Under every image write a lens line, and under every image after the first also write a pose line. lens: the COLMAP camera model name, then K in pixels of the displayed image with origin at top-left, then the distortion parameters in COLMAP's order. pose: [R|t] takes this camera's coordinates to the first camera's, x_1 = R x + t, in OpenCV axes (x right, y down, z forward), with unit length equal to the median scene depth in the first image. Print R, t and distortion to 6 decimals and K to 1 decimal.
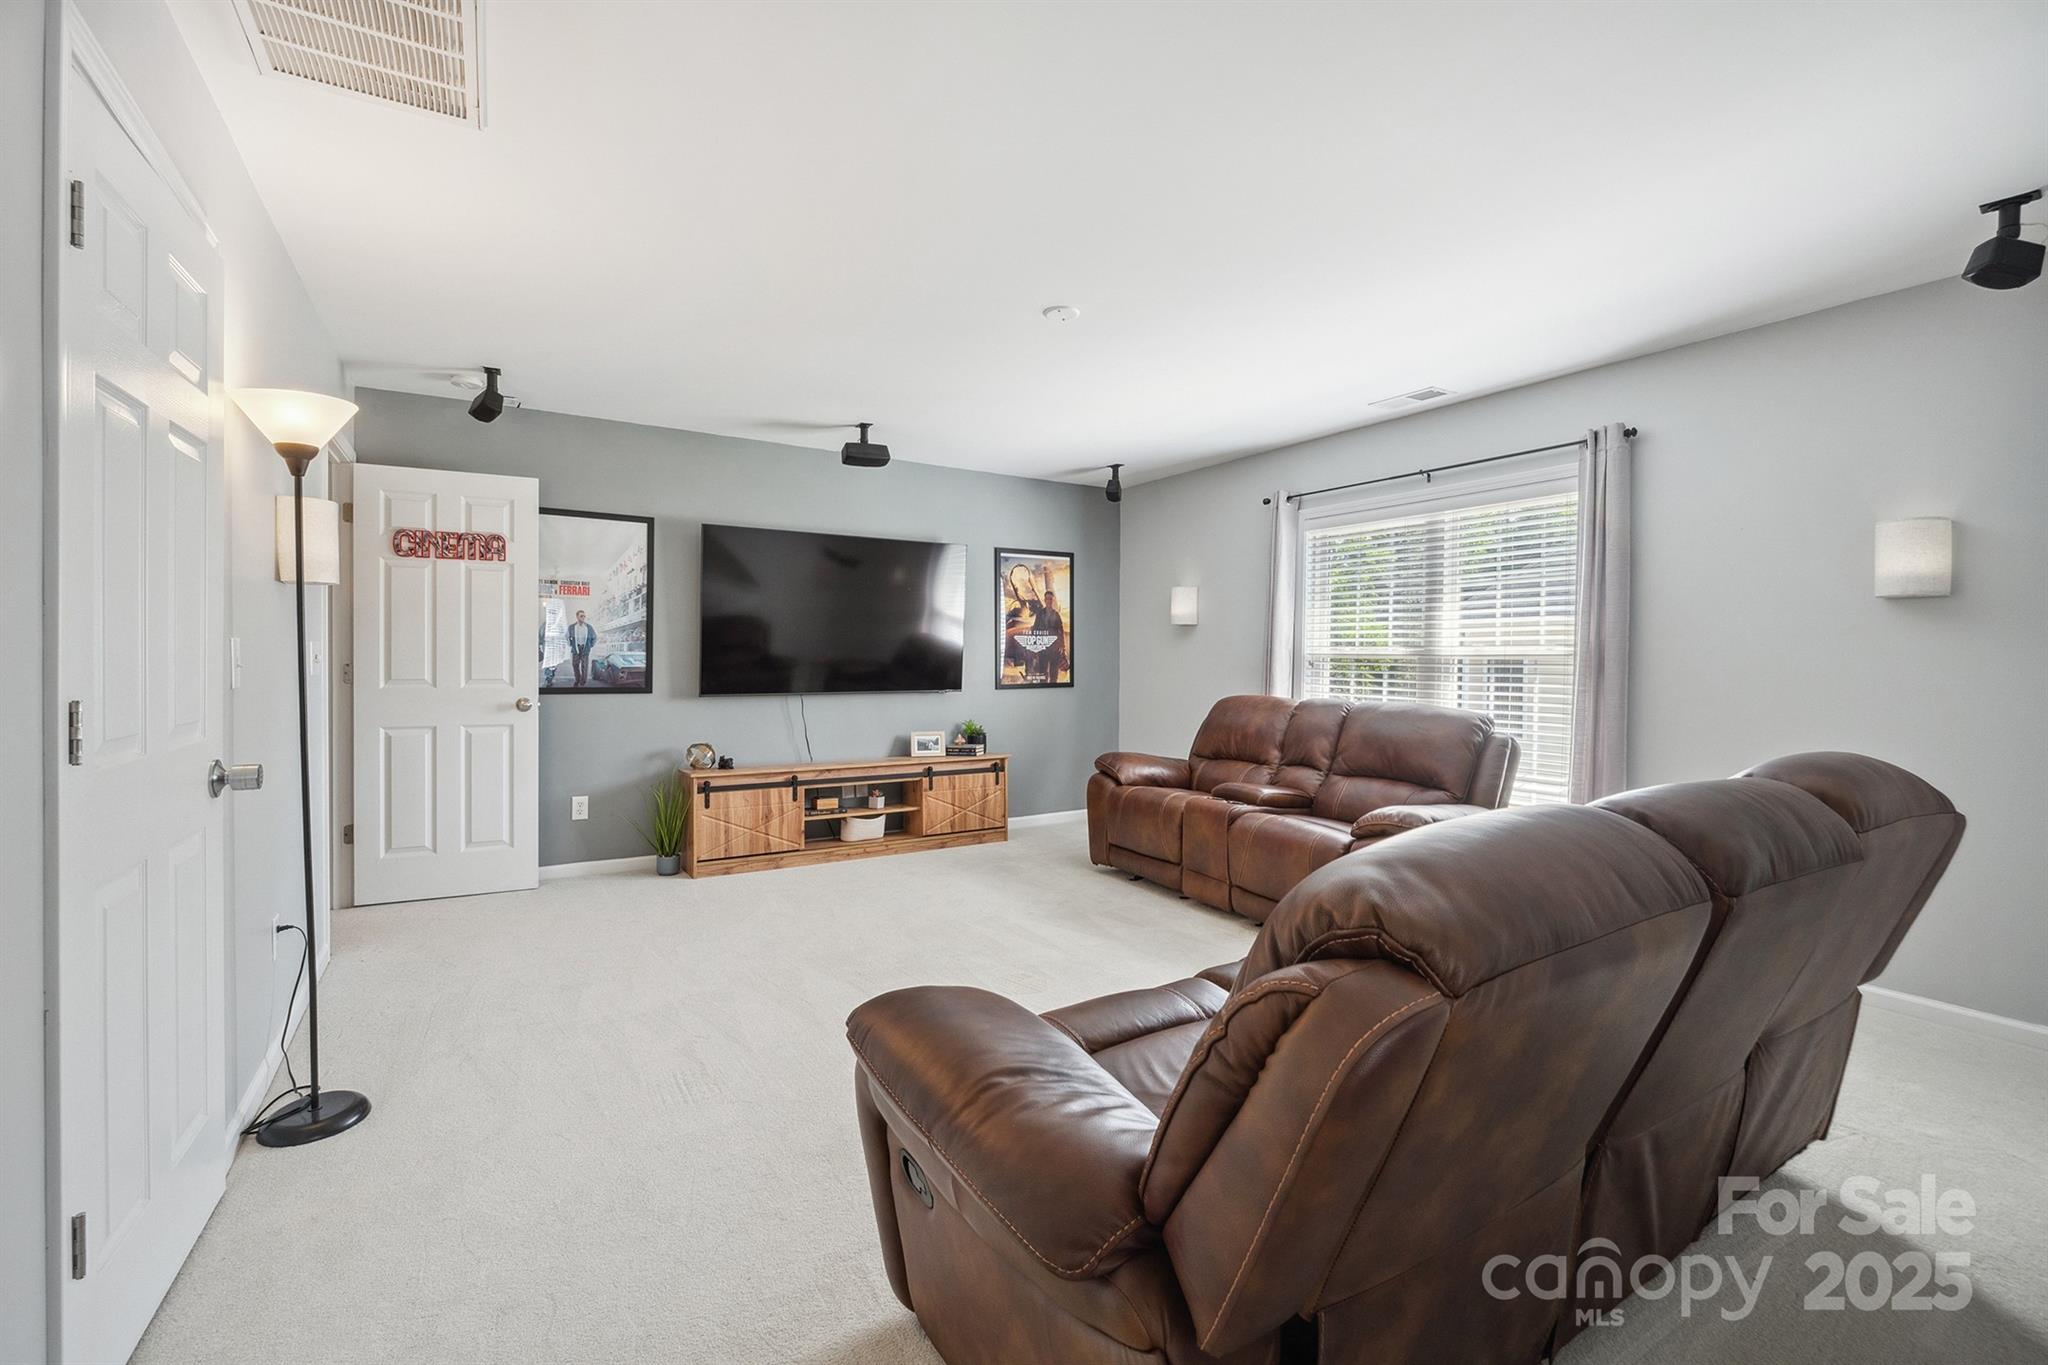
lens RADIAL K [[872.6, 0, 1035.3], [0, 872.6, 679.9], [0, 0, 1]] dist [-0.000539, -0.000159]
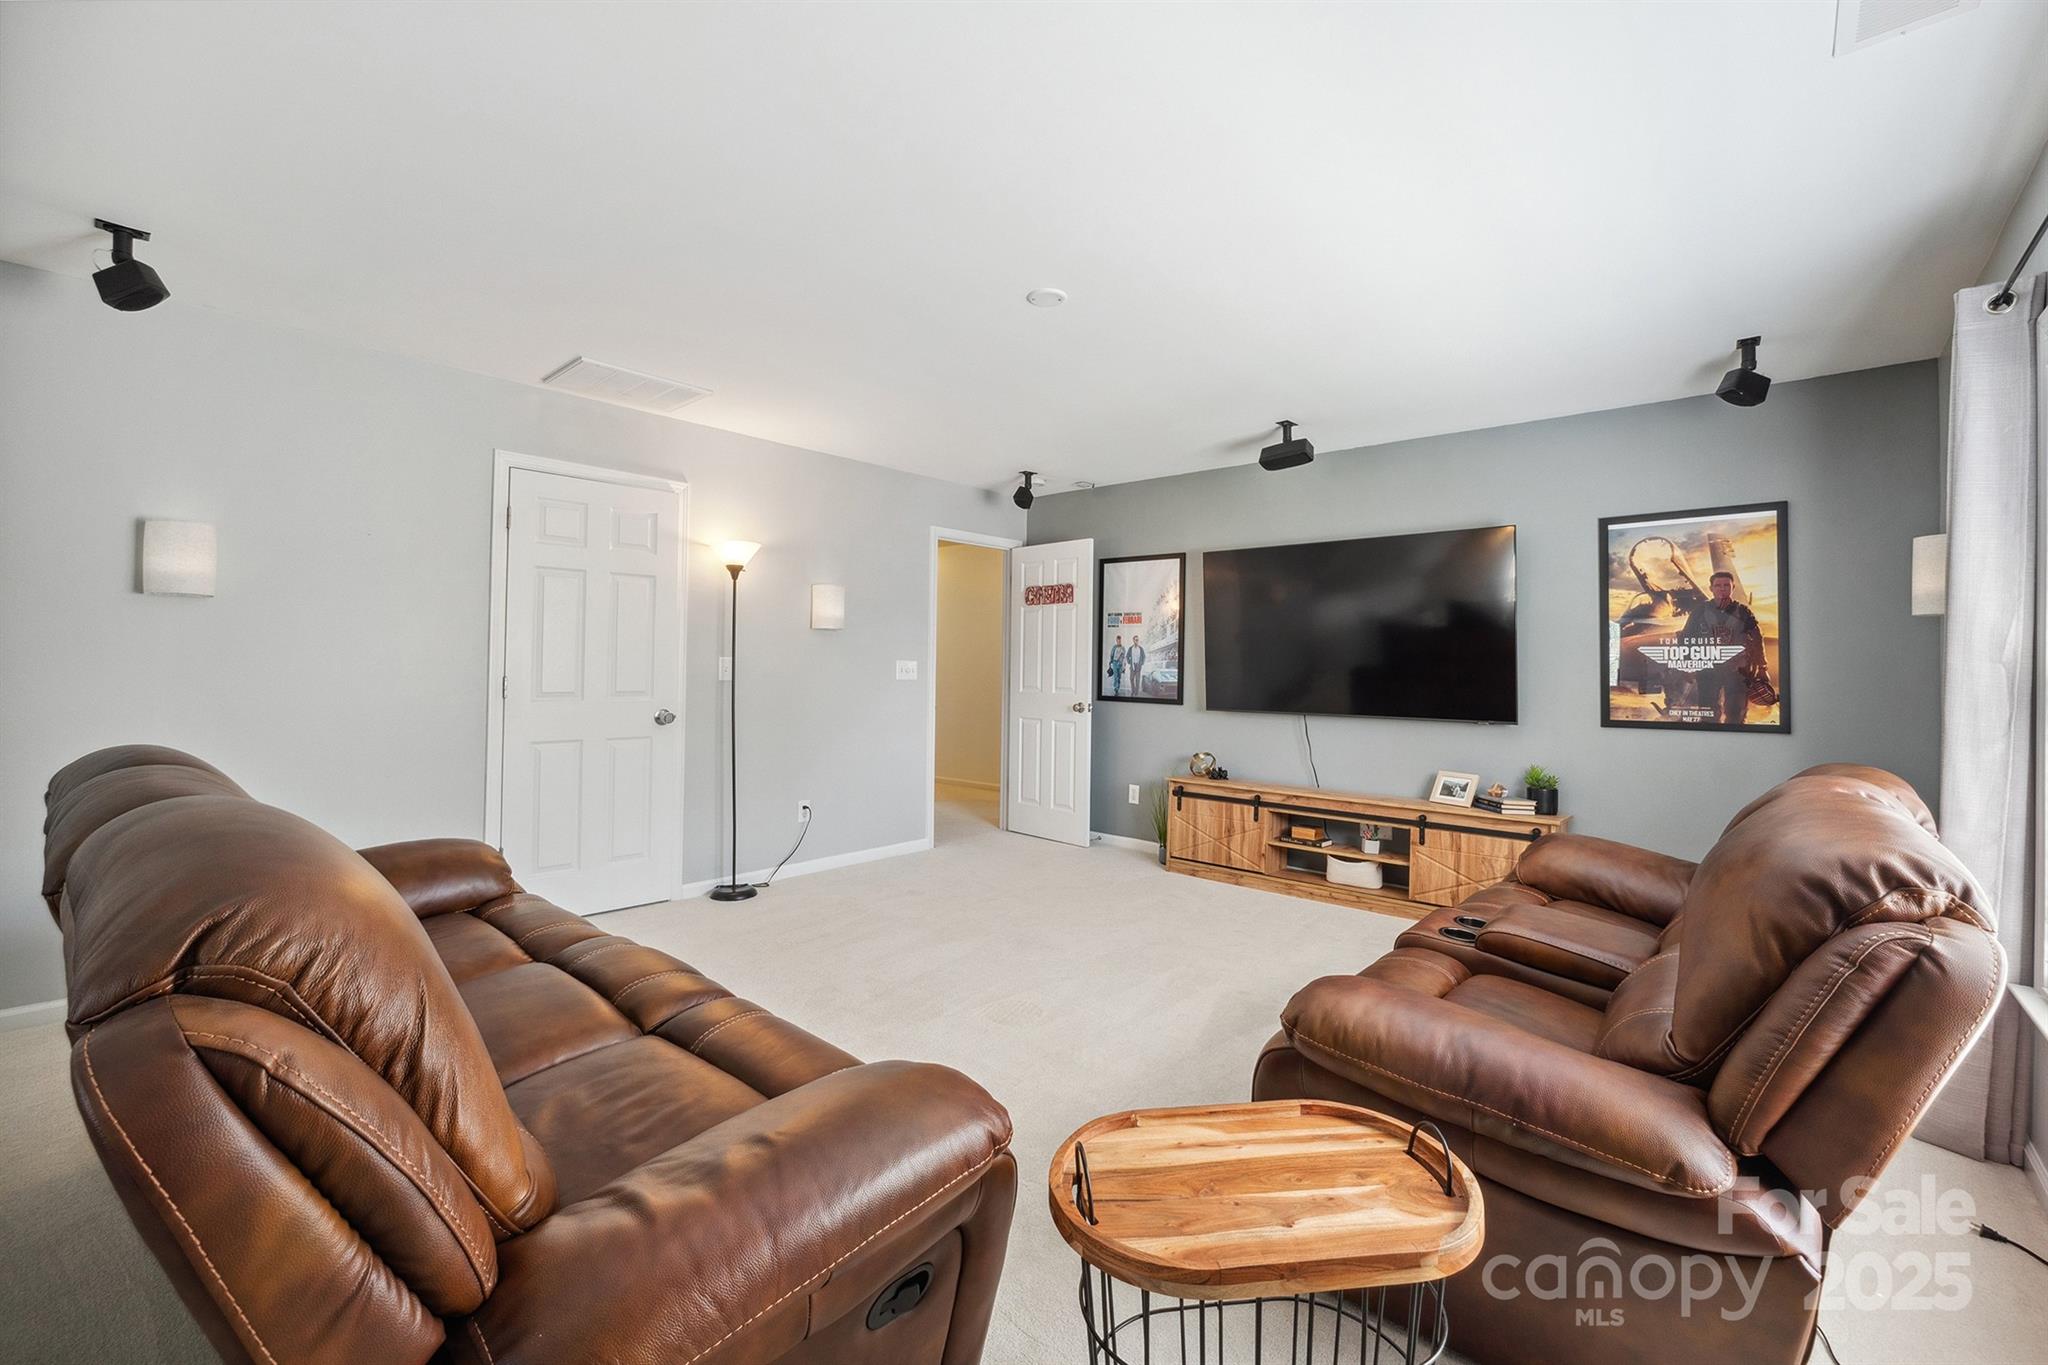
lens RADIAL K [[872.6, 0, 1031.7], [0, 872.6, 663.5], [0, 0, 1]] dist [-0.000539, -0.000159]
pose [[0.281341, -0.010535, -0.959550, 0.513748], [-0.043666, 0.998763, -0.023769, -0.002987], [0.958614, 0.048586, 0.280533, 0.410363]]
